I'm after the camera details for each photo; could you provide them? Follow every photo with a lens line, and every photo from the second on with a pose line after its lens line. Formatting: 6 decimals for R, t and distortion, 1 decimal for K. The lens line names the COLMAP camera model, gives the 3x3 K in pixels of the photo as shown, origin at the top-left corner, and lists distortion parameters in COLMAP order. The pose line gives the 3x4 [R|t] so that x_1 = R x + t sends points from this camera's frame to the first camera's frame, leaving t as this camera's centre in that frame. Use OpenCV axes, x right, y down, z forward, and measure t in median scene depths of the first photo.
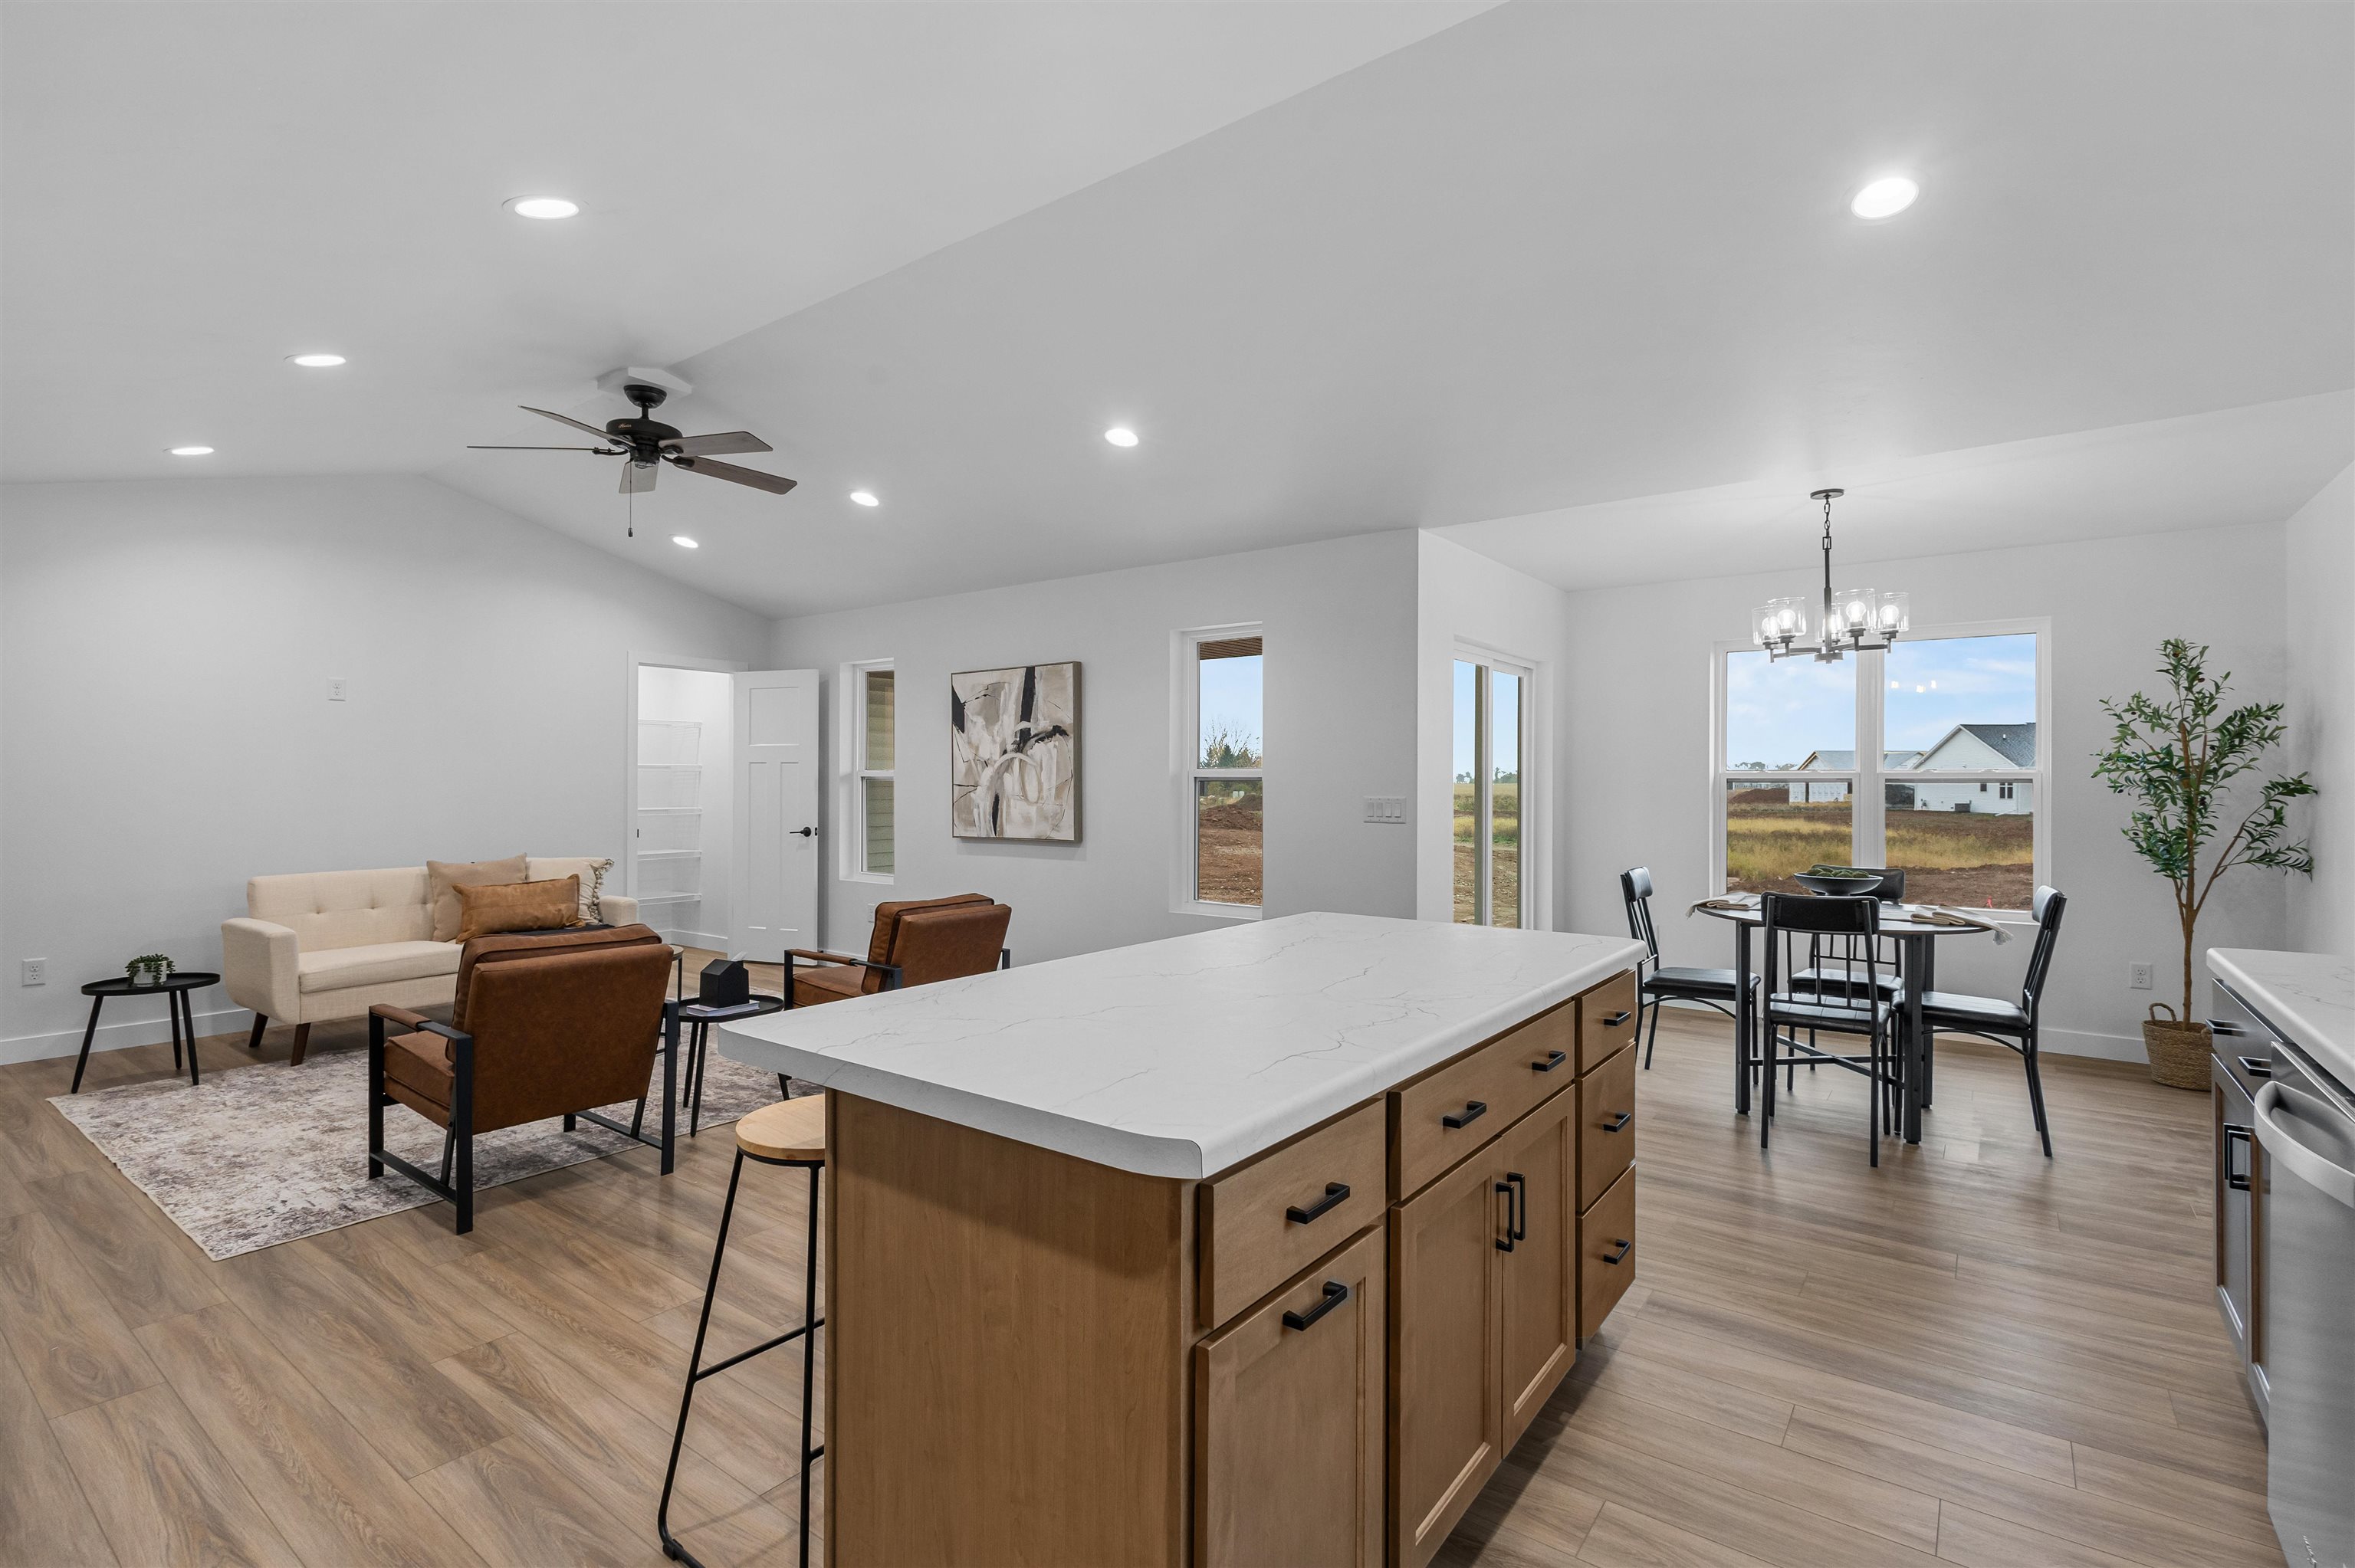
lens RADIAL K [[1082.6, 0, 1176.1], [0, 1082.6, 776.6], [0, 0, 1]] dist [0.010198, -0.001116]
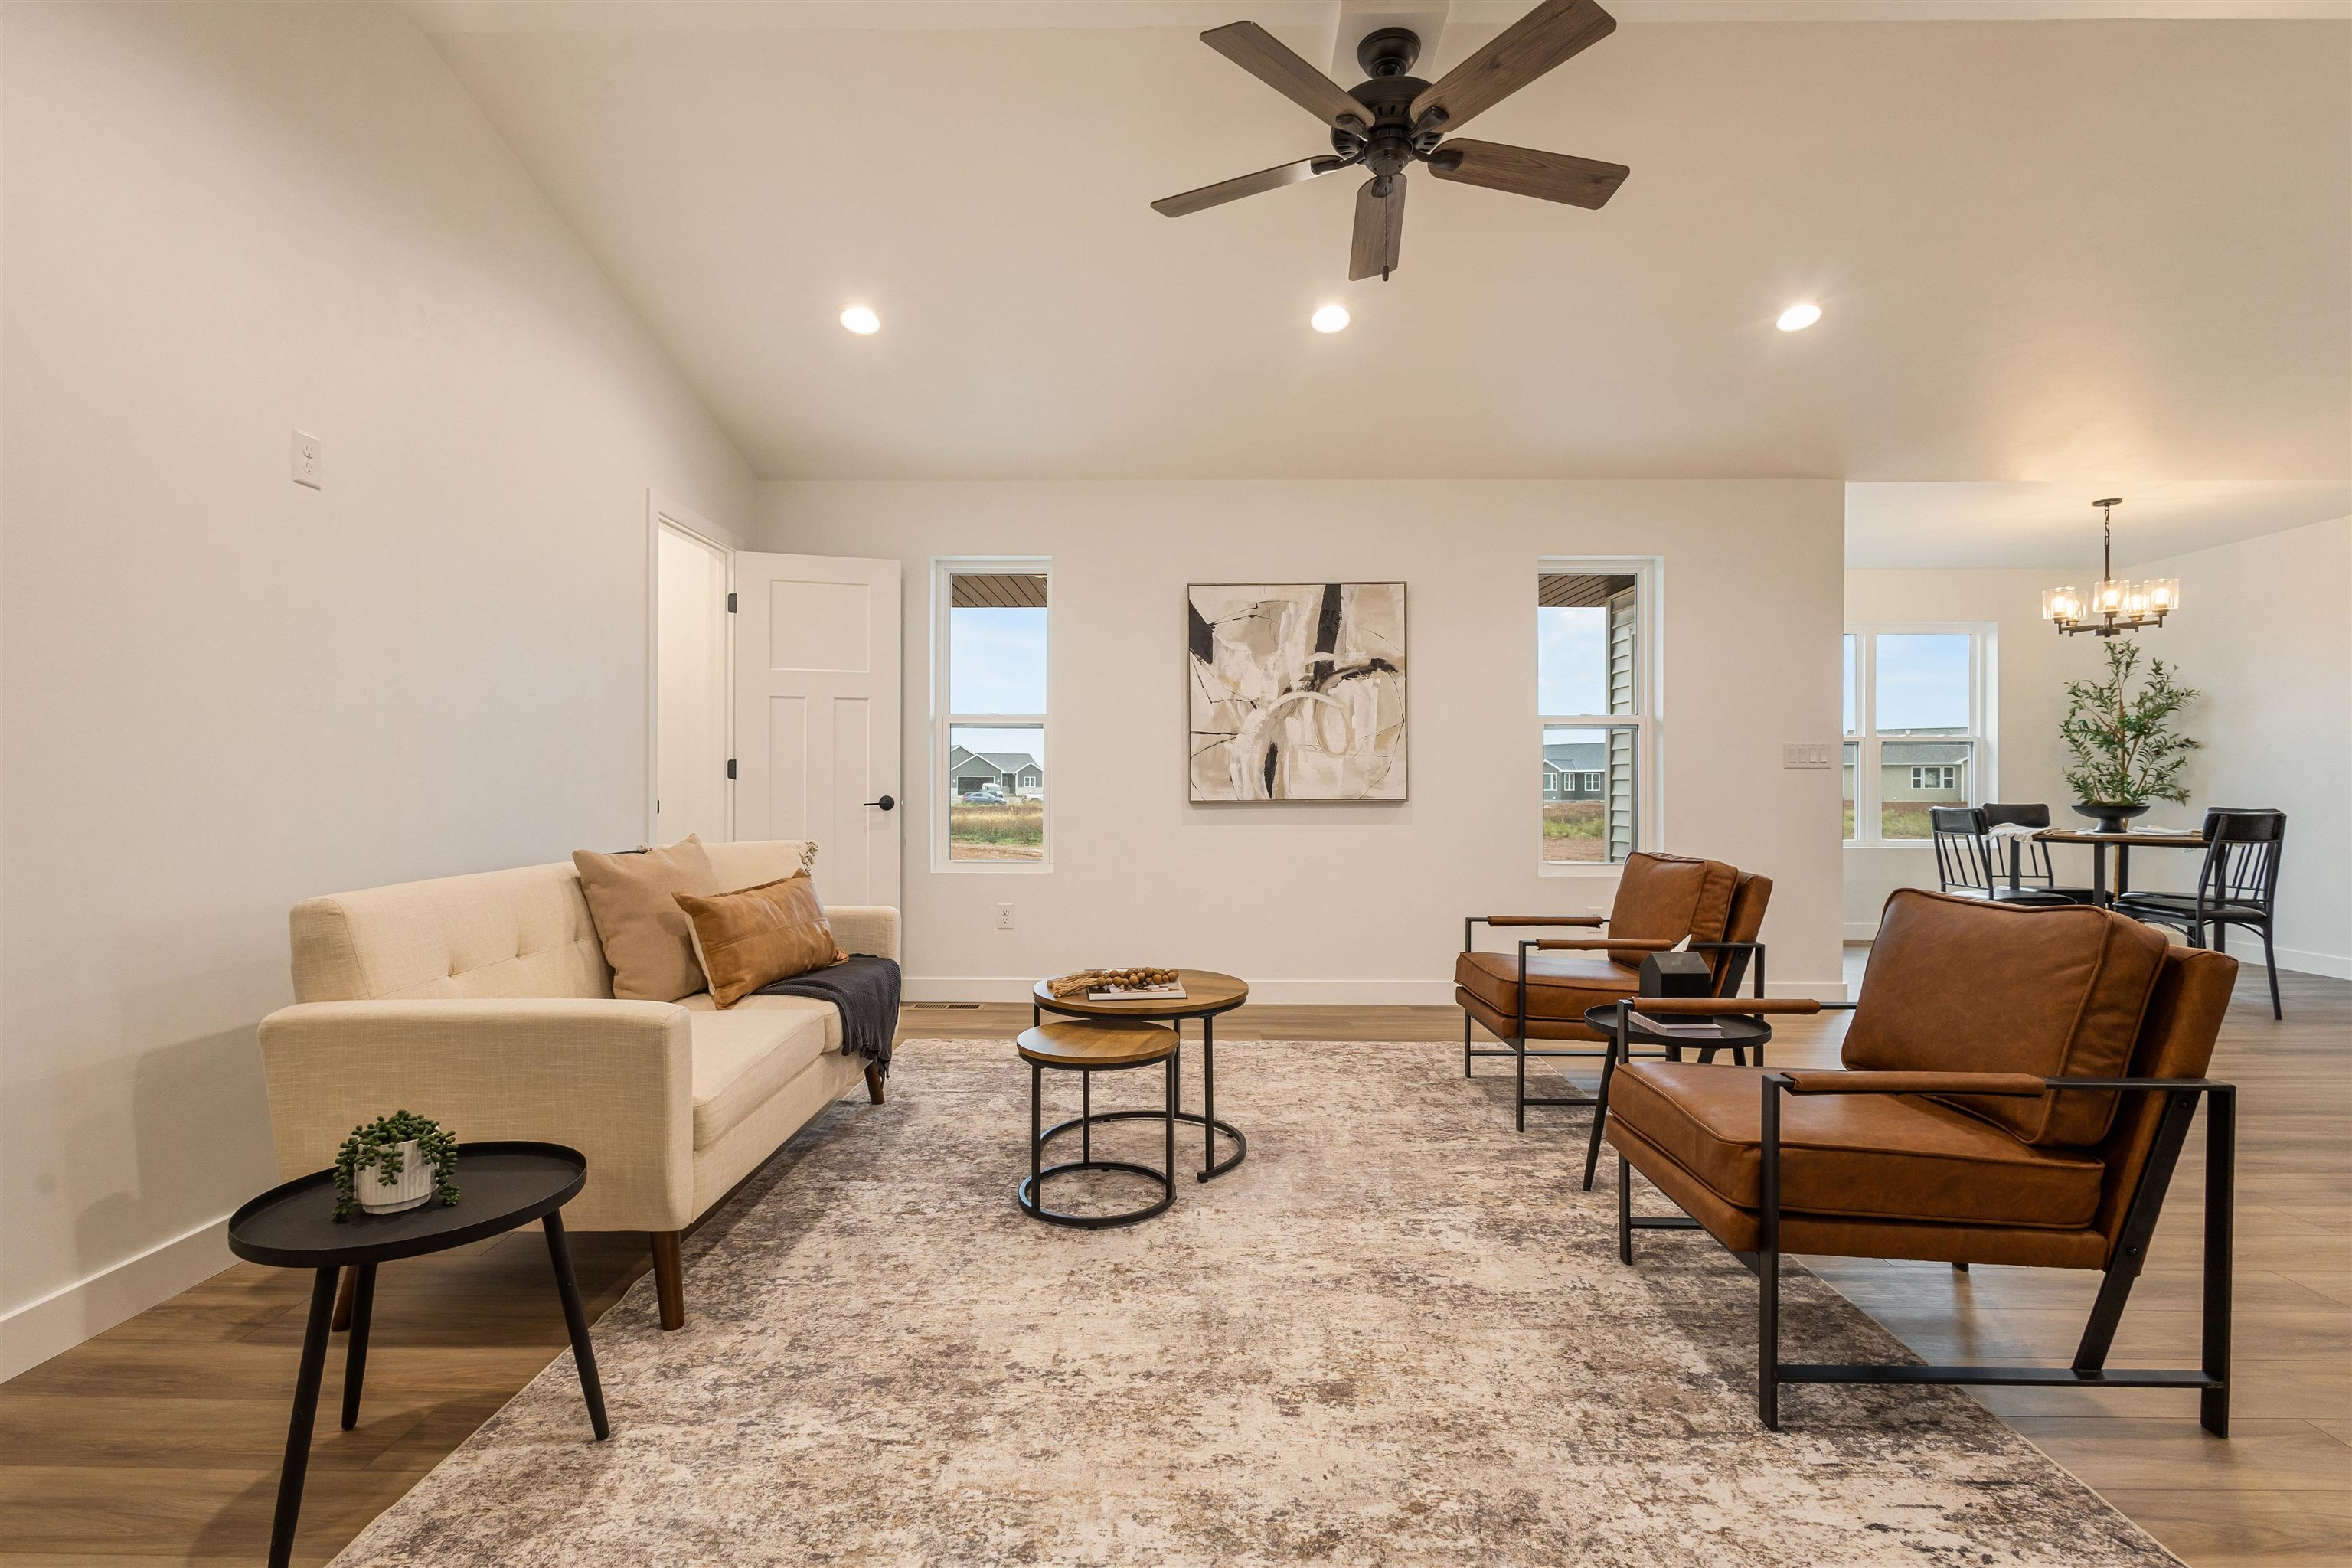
lens RADIAL K [[1081.4, 0, 1187.0], [0, 1081.4, 785.0], [0, 0, 1]] dist [0.010198, -0.001116]
pose [[0.802591, -0.005275, 0.596506, -0.695876], [-0.003036, 0.999912, 0.012928, 0.036629], [-0.596522, -0.012187, 0.802504, 0.423158]]
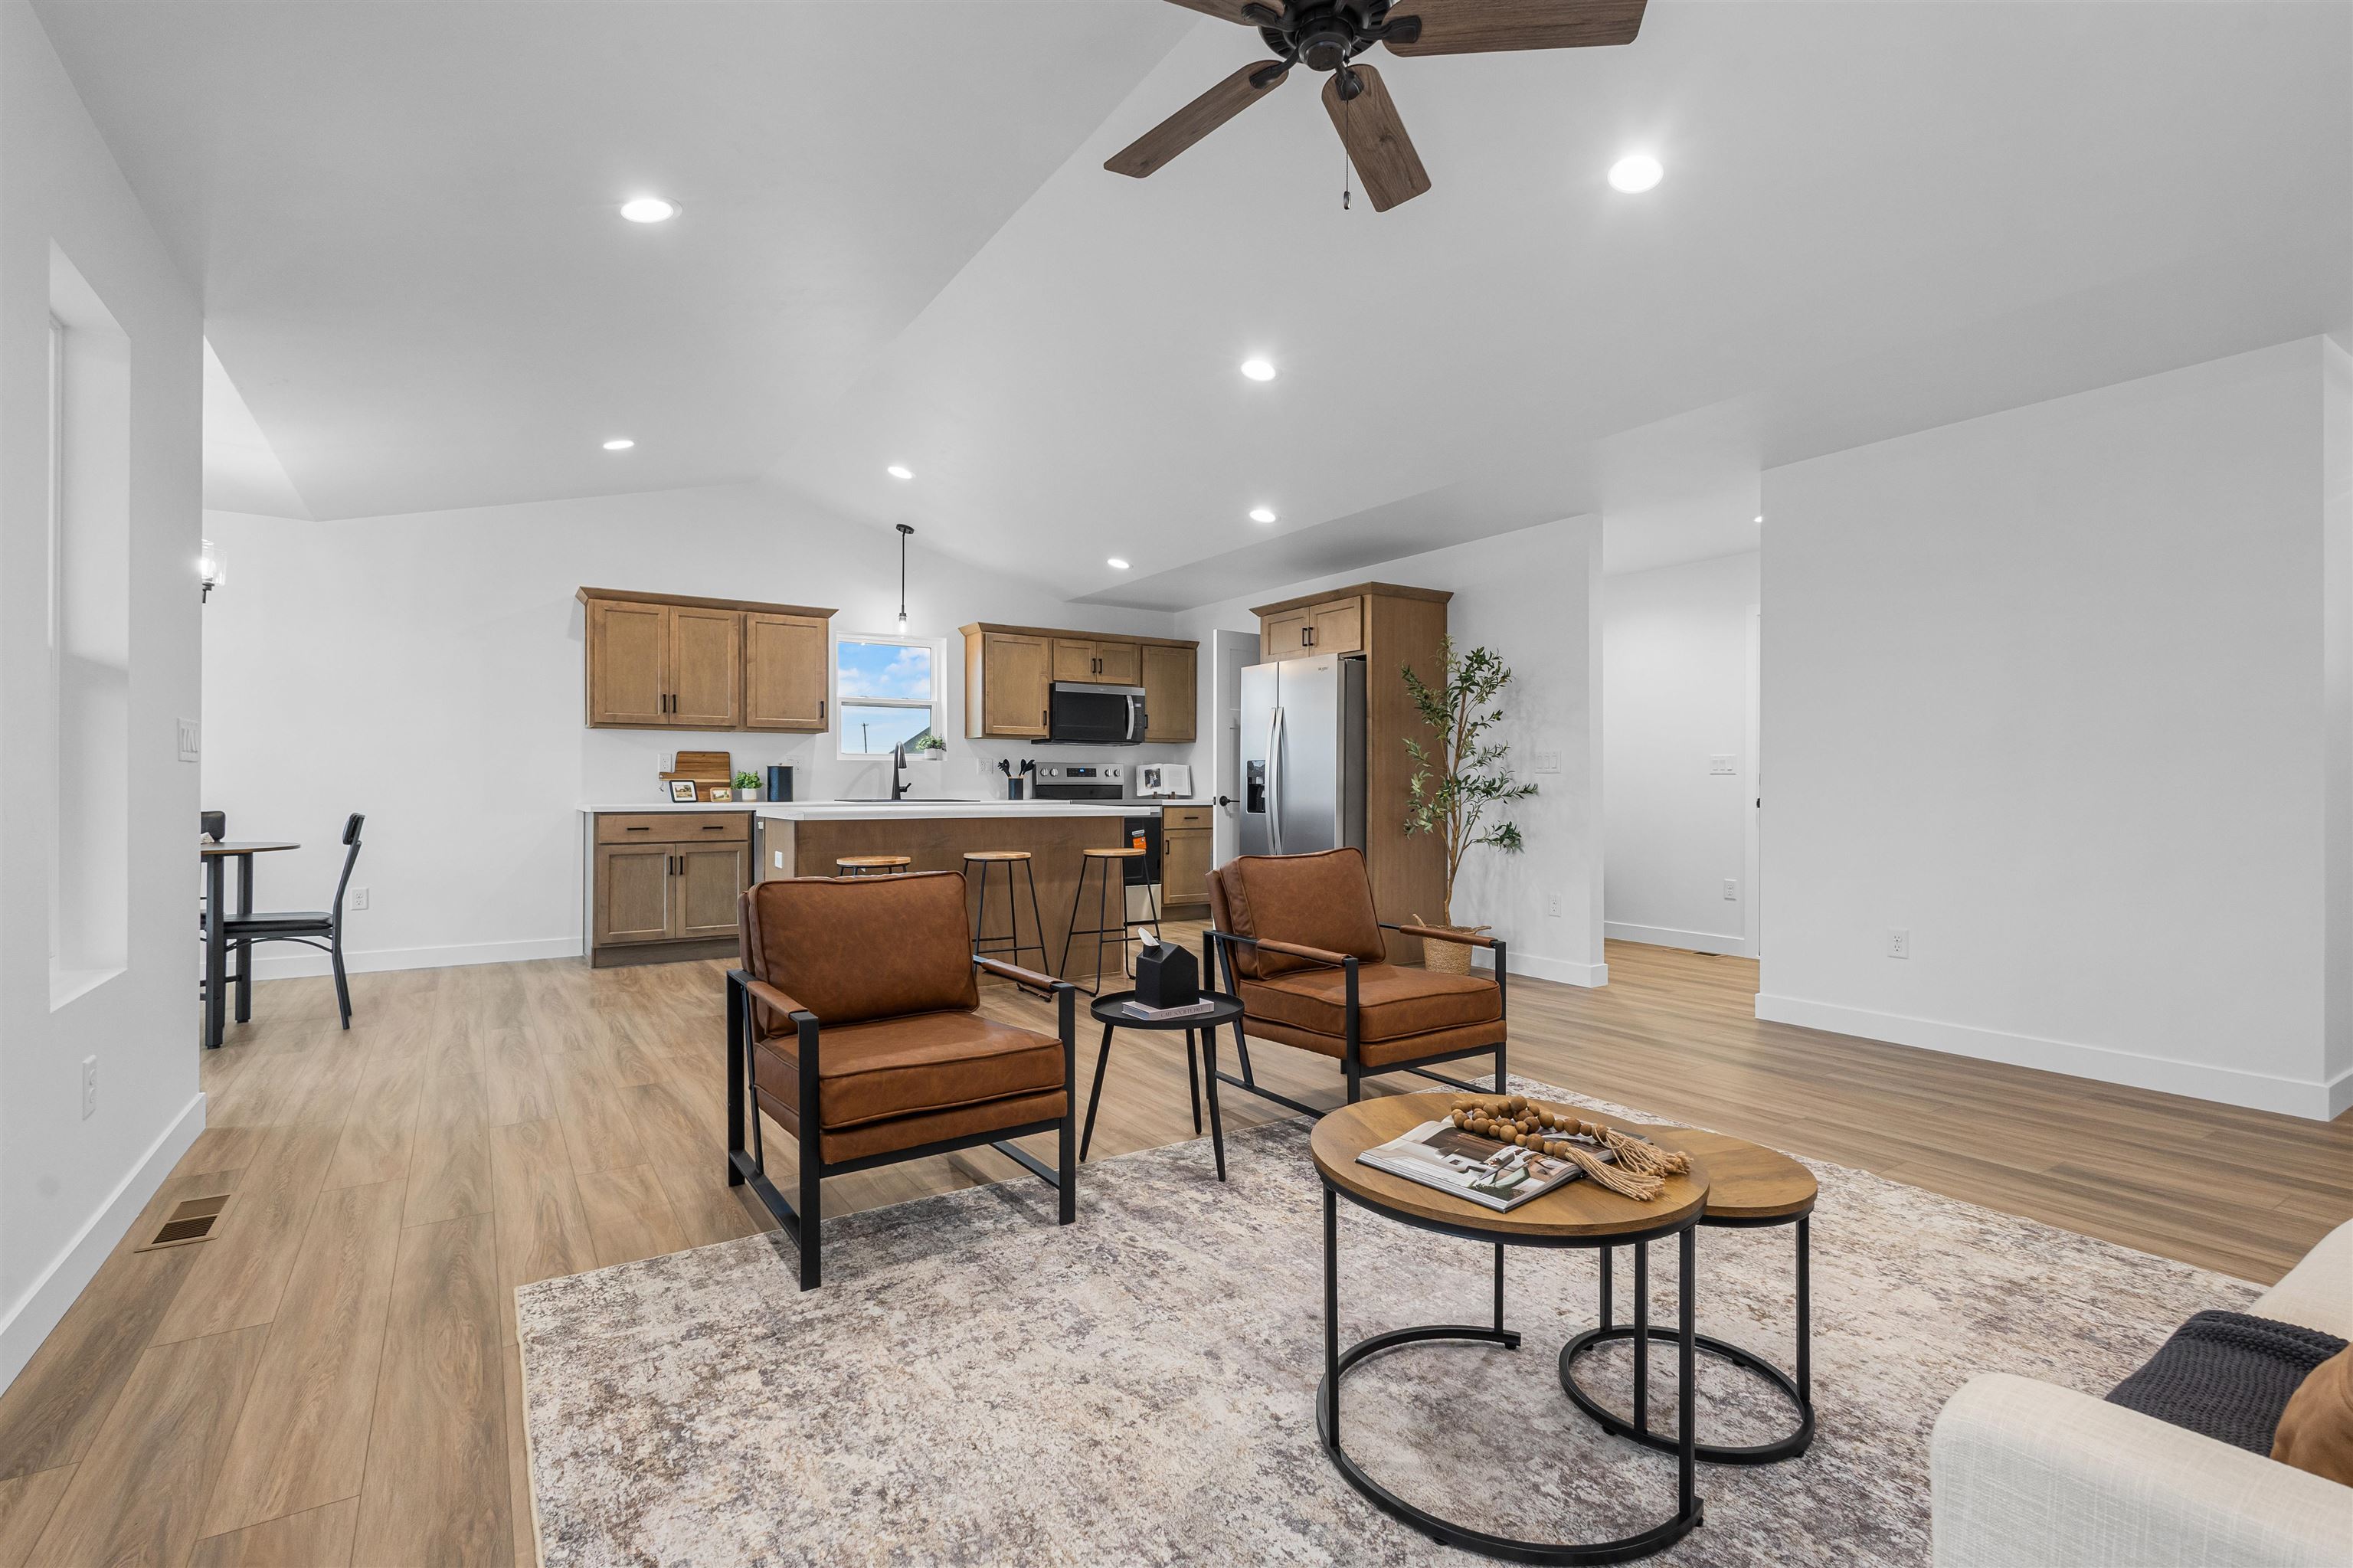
lens RADIAL K [[1081.9, 0, 1180.2], [0, 1081.9, 771.3], [0, 0, 1]] dist [0.010198, -0.001116]
pose [[-0.940946, -0.006460, 0.338495, -0.471774], [-0.012692, 0.999788, -0.016200, 0.041874], [-0.338319, -0.019540, -0.940829, 1.027551]]
